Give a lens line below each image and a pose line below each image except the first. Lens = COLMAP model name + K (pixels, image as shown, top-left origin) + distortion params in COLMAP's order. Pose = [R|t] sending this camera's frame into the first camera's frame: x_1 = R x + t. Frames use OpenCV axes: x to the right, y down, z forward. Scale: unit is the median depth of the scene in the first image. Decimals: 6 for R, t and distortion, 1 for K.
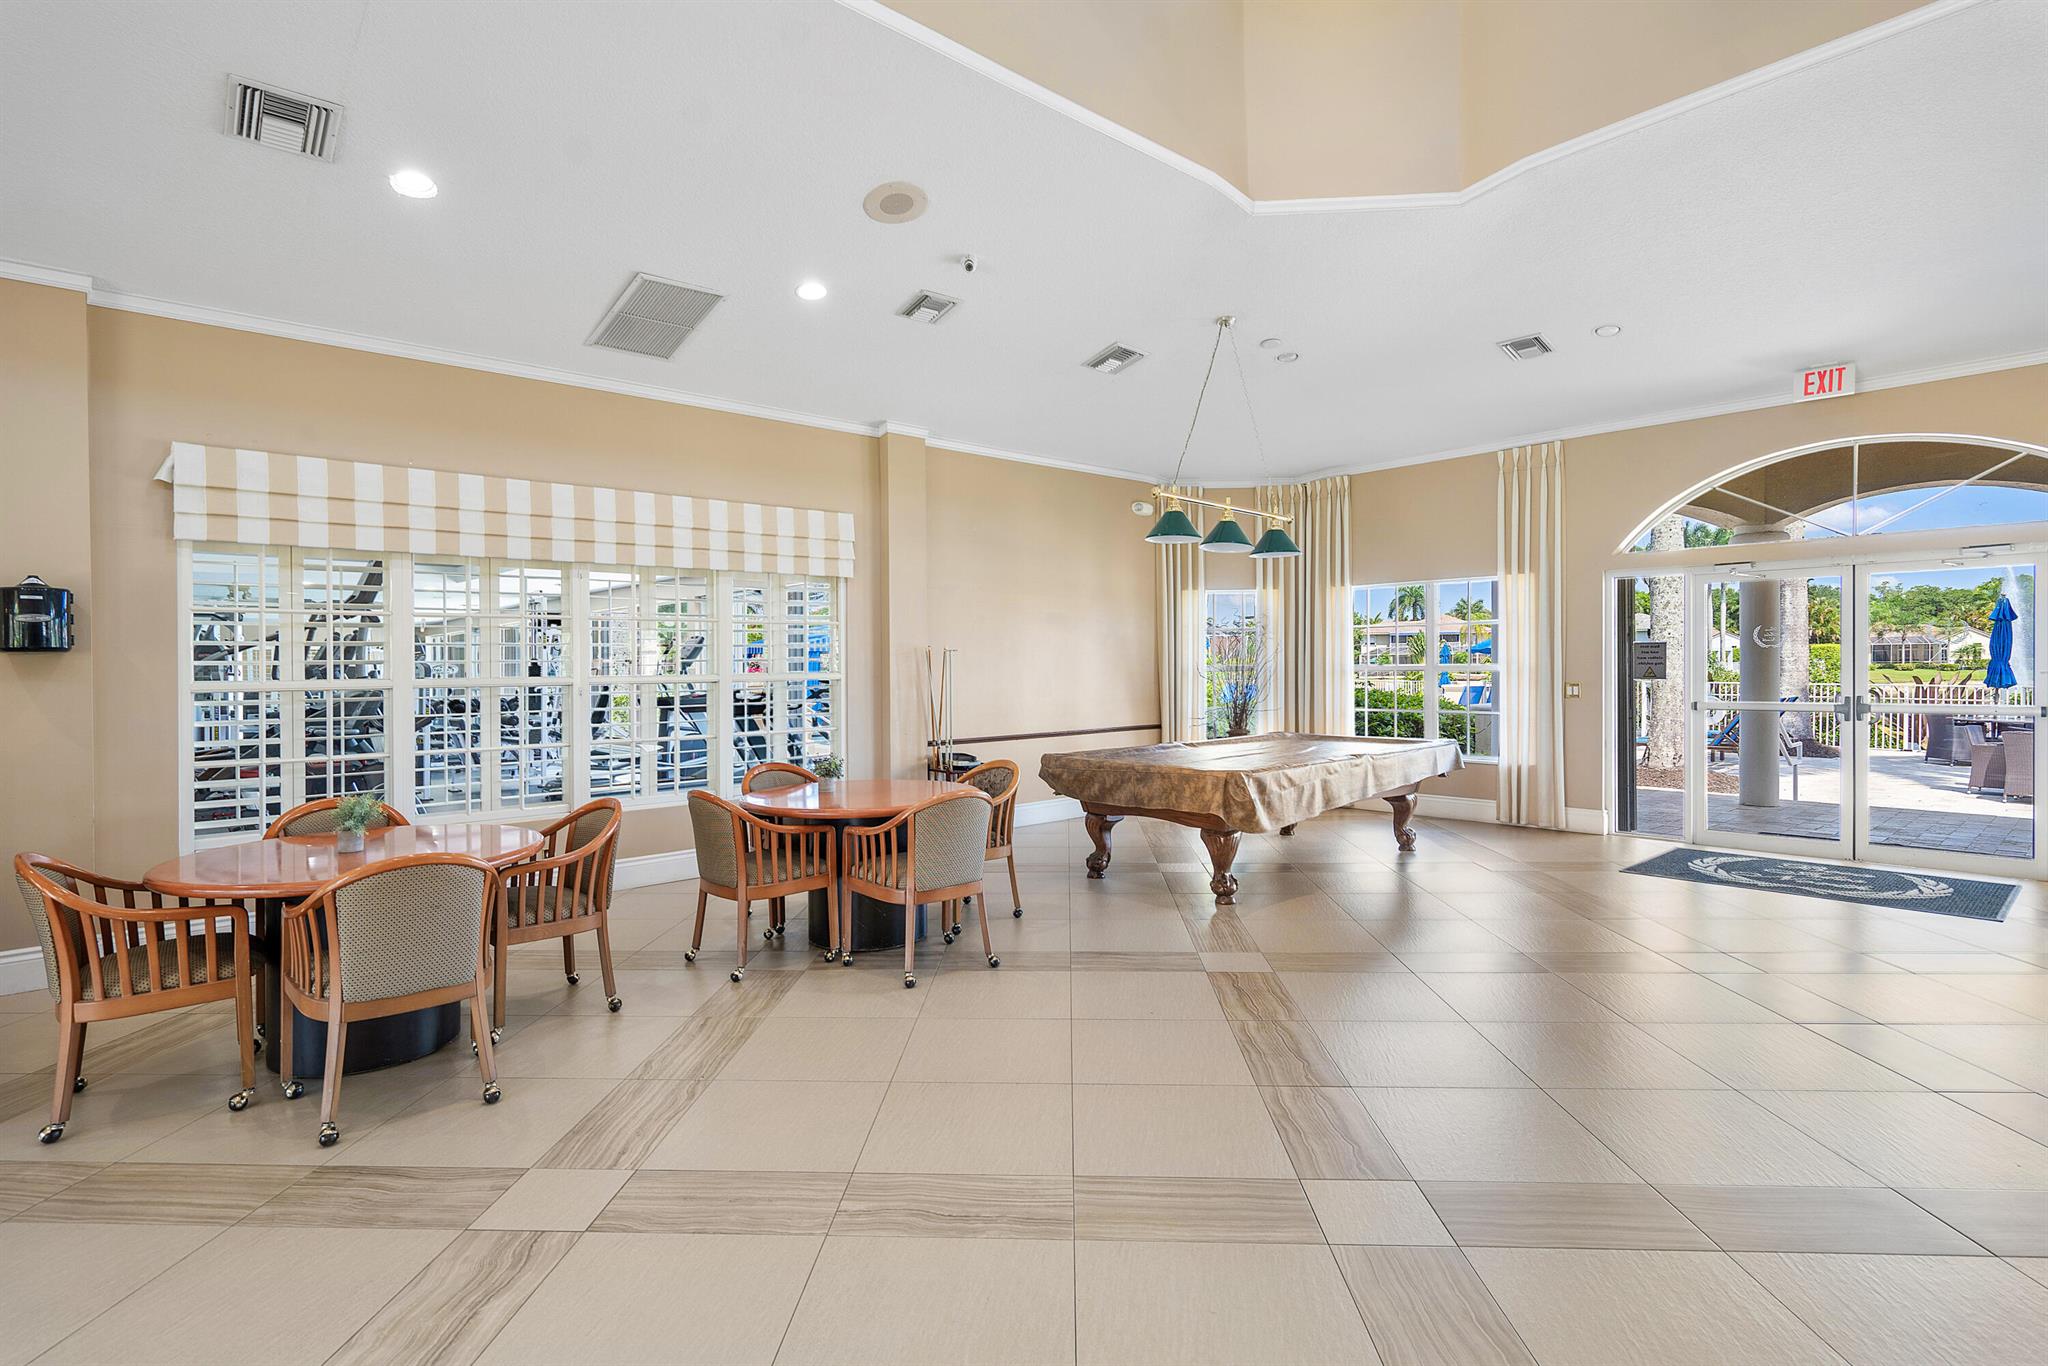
lens RADIAL K [[1011.5, 0, 1023.4], [0, 1011.5, 666.5], [0, 0, 1]] dist [-0.001056, -0.000302]
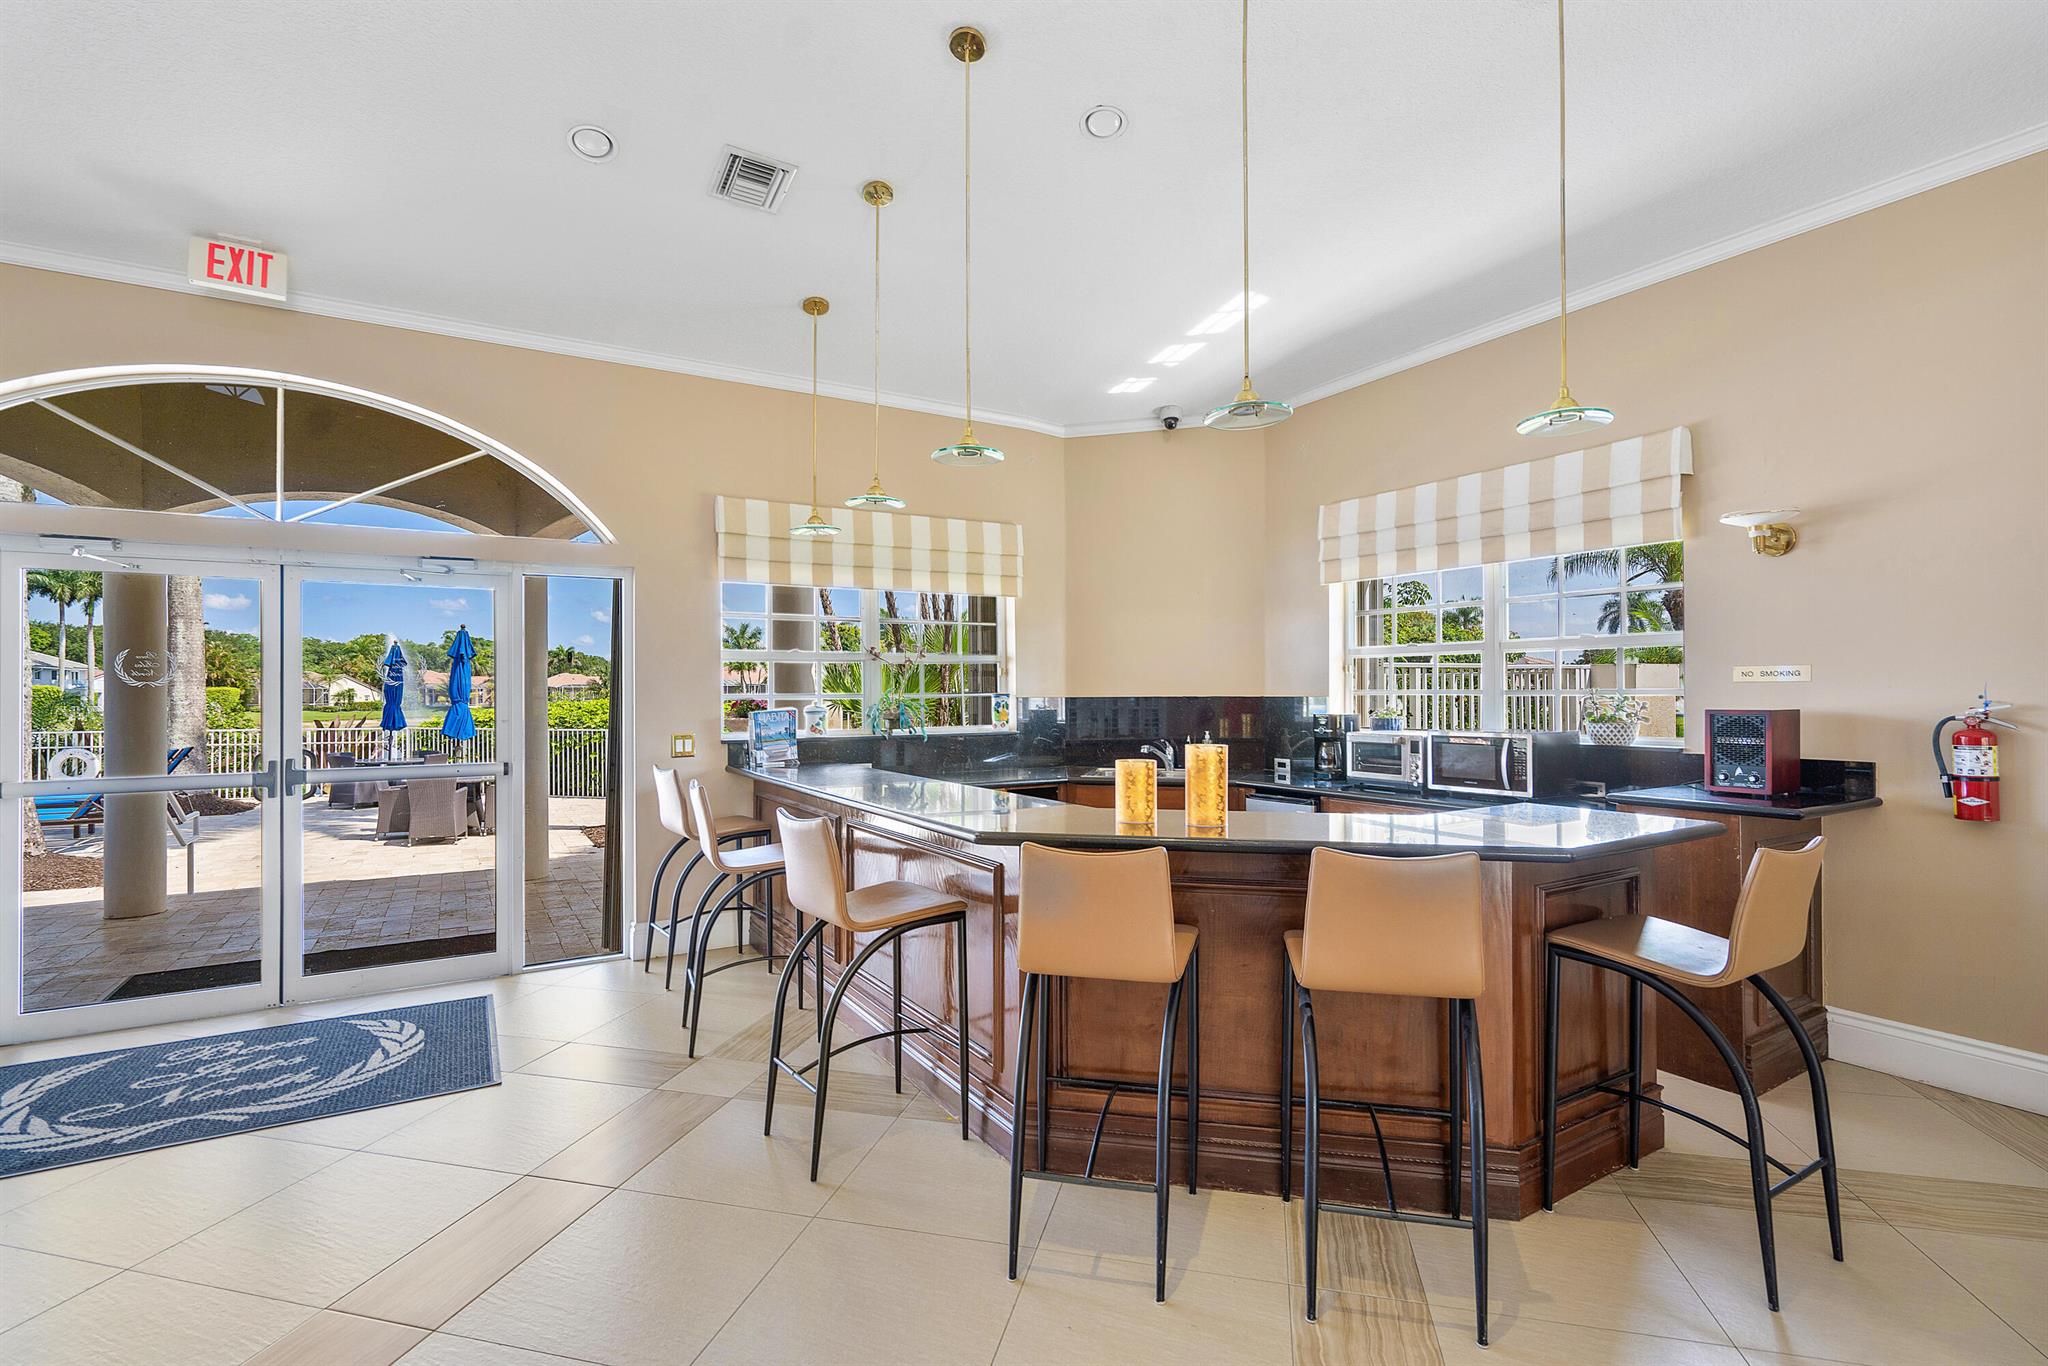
lens RADIAL K [[948.2, 0, 998.2], [0, 948.2, 693.2], [0, 0, 1]] dist [0.000770, -0.000316]
pose [[0.211468, 0.009511, 0.977339, 0.212506], [0.006413, 0.999918, -0.011118, -0.003325], [-0.977364, 0.008618, 0.211389, 0.278595]]
